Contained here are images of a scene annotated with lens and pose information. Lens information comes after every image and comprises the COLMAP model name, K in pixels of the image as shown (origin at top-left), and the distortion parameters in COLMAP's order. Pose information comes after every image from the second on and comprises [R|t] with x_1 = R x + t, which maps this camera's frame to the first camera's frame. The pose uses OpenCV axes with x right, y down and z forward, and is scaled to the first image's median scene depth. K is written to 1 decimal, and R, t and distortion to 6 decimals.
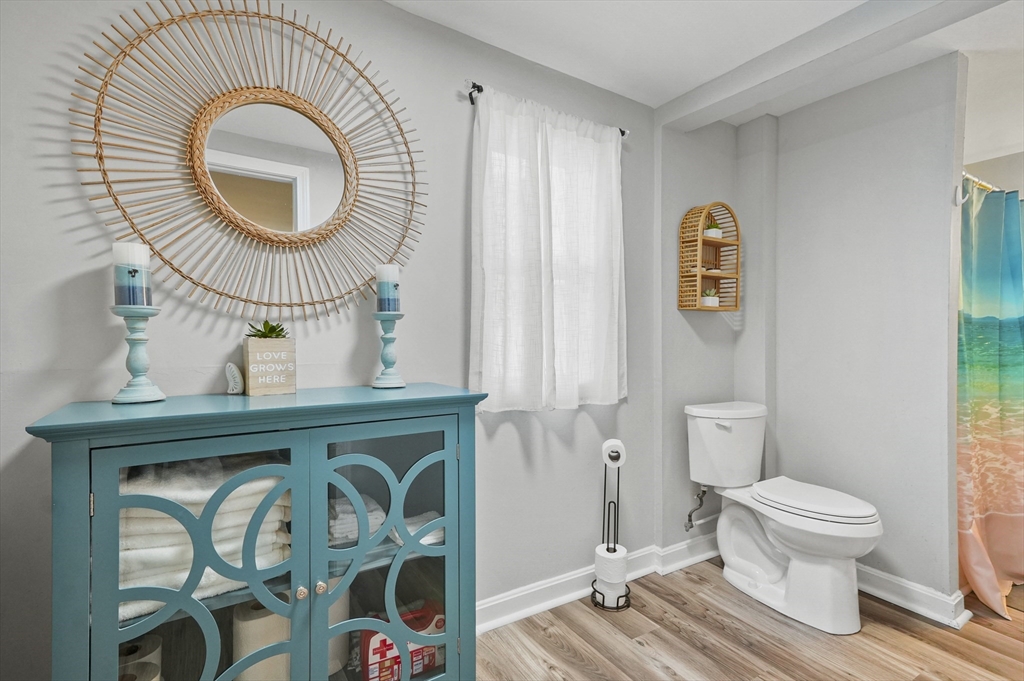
lens RADIAL K [[491.9, 0, 520.0], [0, 491.9, 347.6], [0, 0, 1]] dist [0.015662, 0.006605]
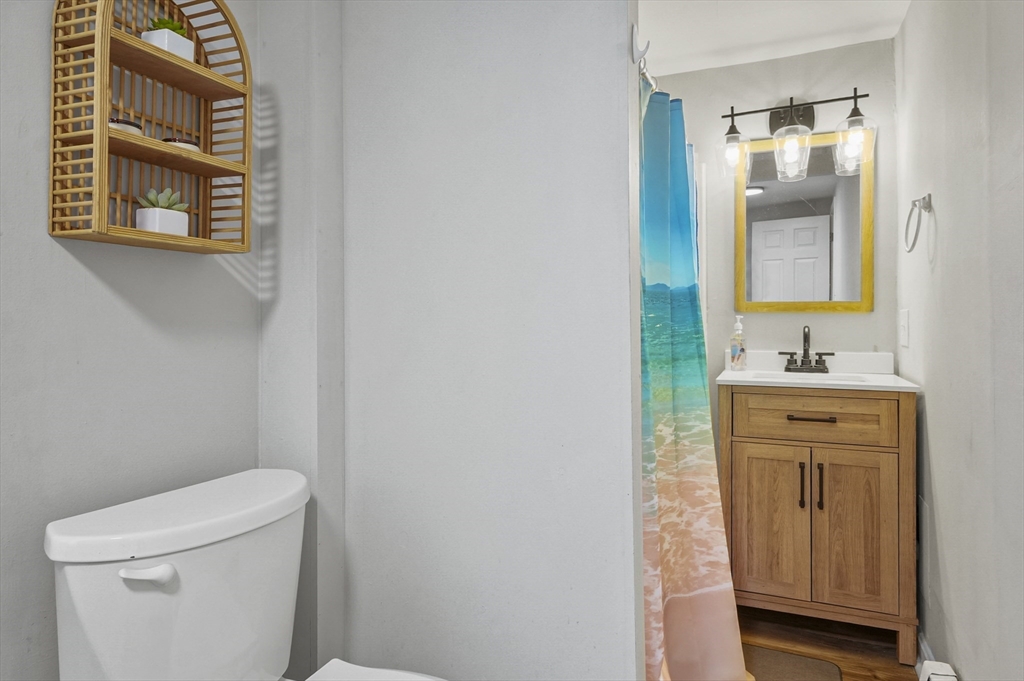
lens RADIAL K [[642.1, 0, 514.1], [0, 642.1, 333.5], [0, 0, 1]] dist [0.001832, 0.000348]
pose [[0.824630, -0.016860, 0.565422, 0.327753], [0.016638, 0.999846, 0.005548, -0.006153], [-0.565428, 0.004833, 0.824783, 0.440892]]
